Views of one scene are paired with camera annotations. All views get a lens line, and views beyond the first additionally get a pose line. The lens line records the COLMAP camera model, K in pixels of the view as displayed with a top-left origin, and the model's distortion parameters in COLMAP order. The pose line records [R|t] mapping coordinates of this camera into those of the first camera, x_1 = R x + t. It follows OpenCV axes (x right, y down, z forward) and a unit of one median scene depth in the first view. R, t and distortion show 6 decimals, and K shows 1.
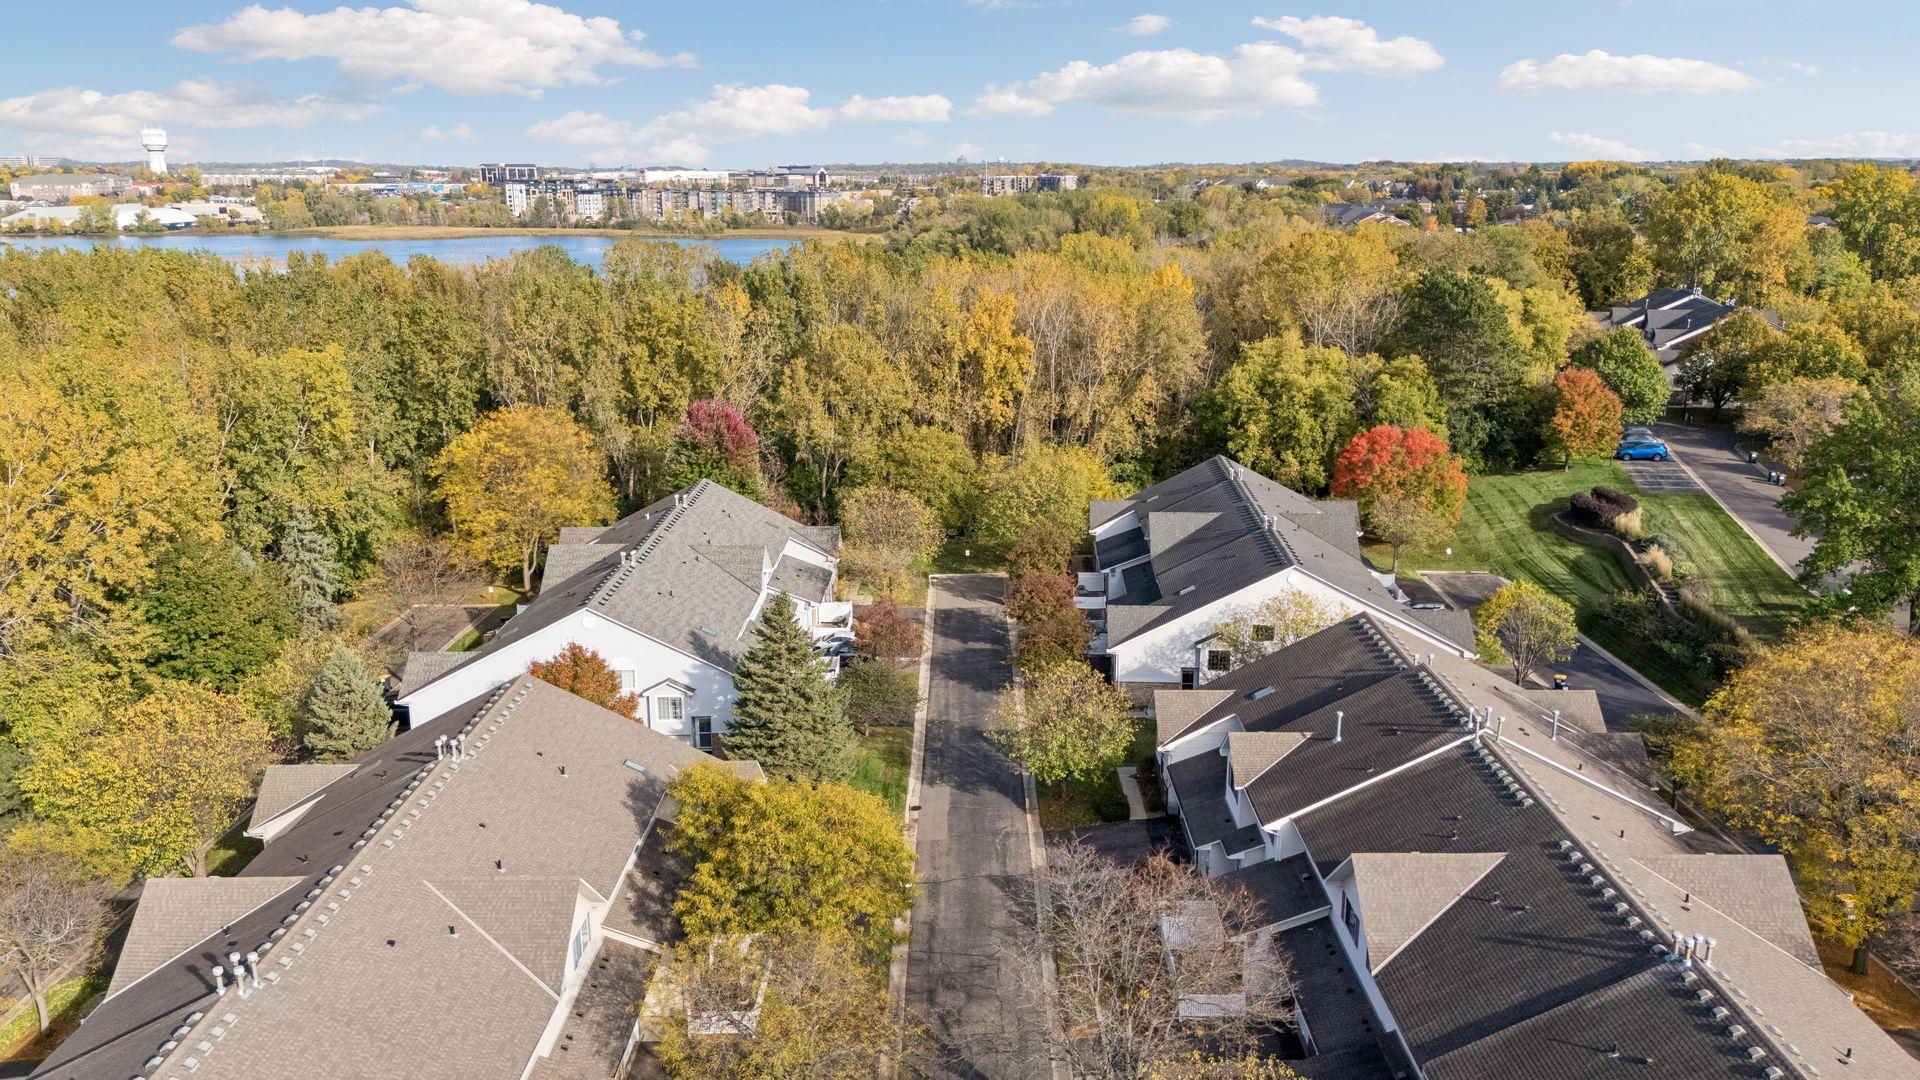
lens RADIAL K [[1427.2, 0, 954.4], [0, 1427.2, 540.9], [0, 0, 1]] dist [0.050422, -0.015770]
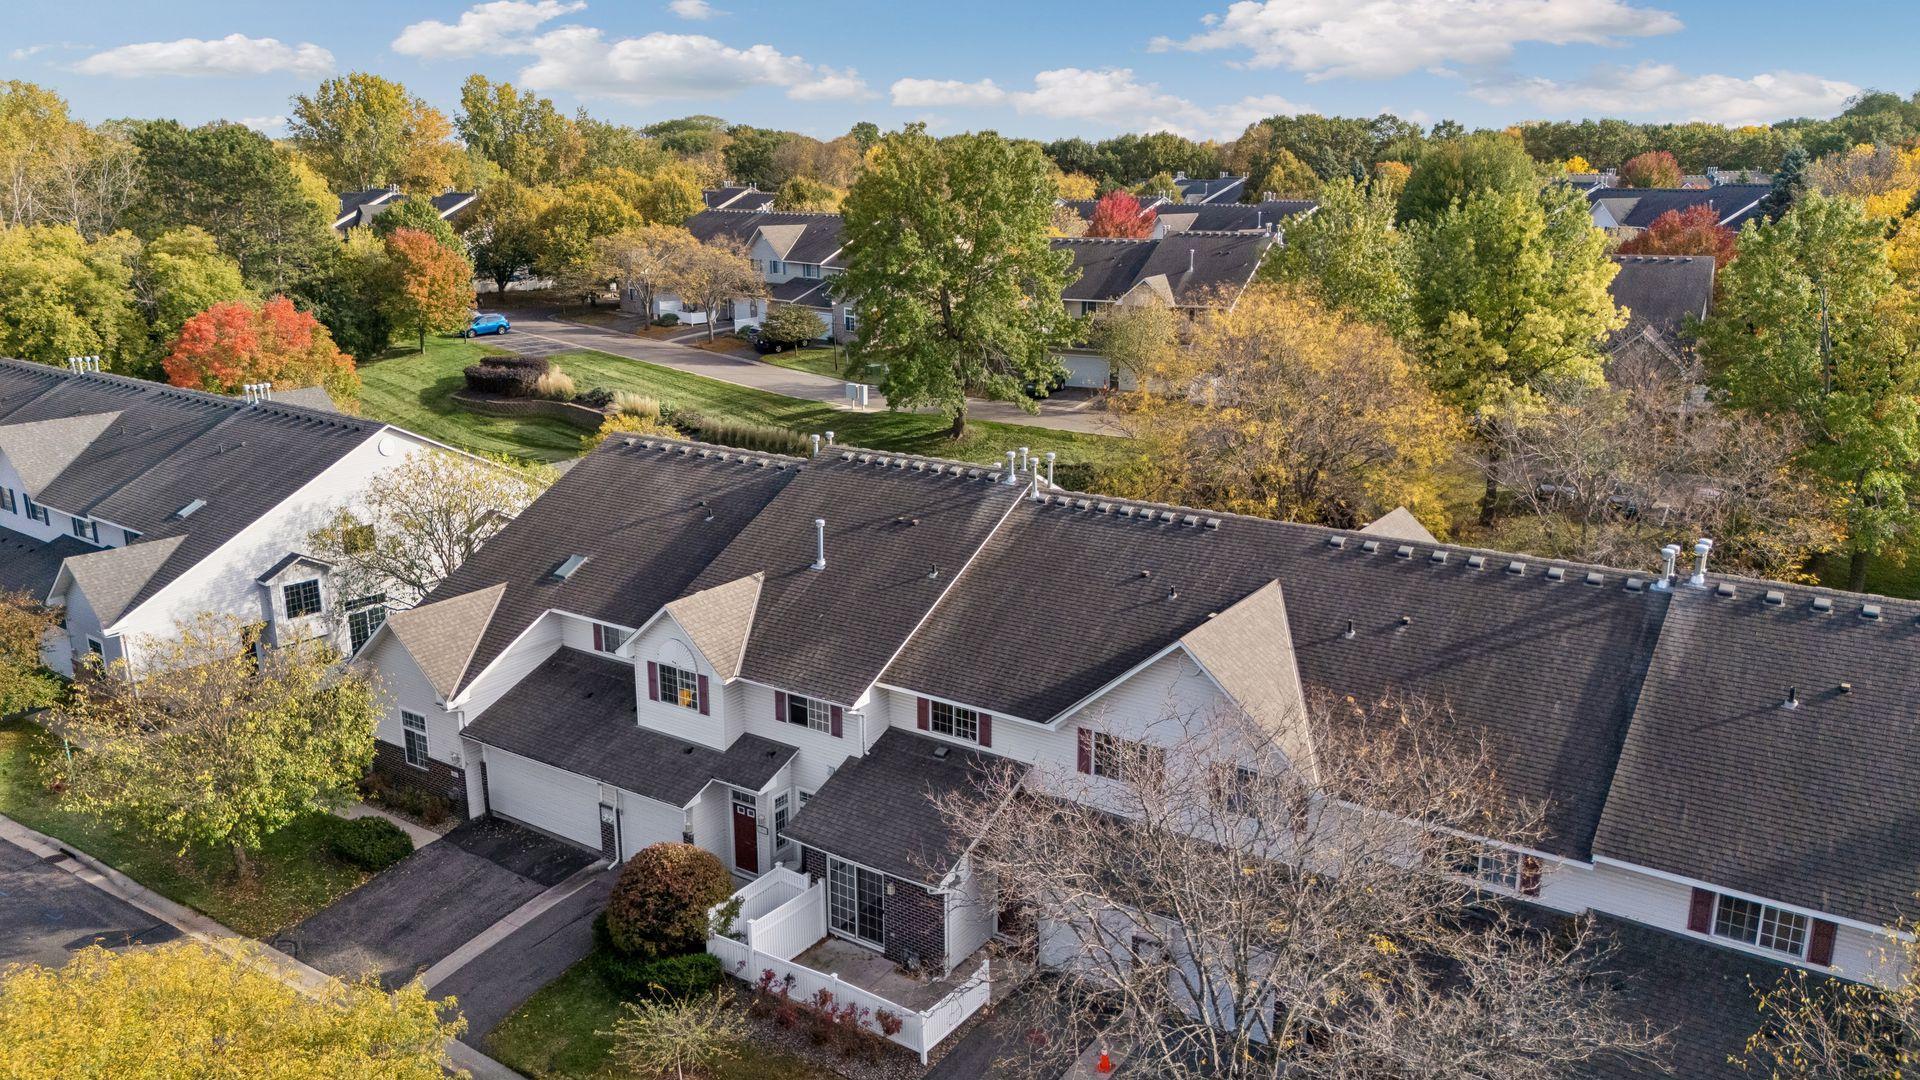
lens RADIAL K [[1427.2, 0, 957.4], [0, 1427.2, 539.0], [0, 0, 1]] dist [0.050422, -0.015770]
pose [[0.565885, -0.208105, 0.797789, -0.092634], [0.207970, 0.972361, 0.106126, 0.032554], [-0.797824, 0.105861, 0.593524, 0.256631]]
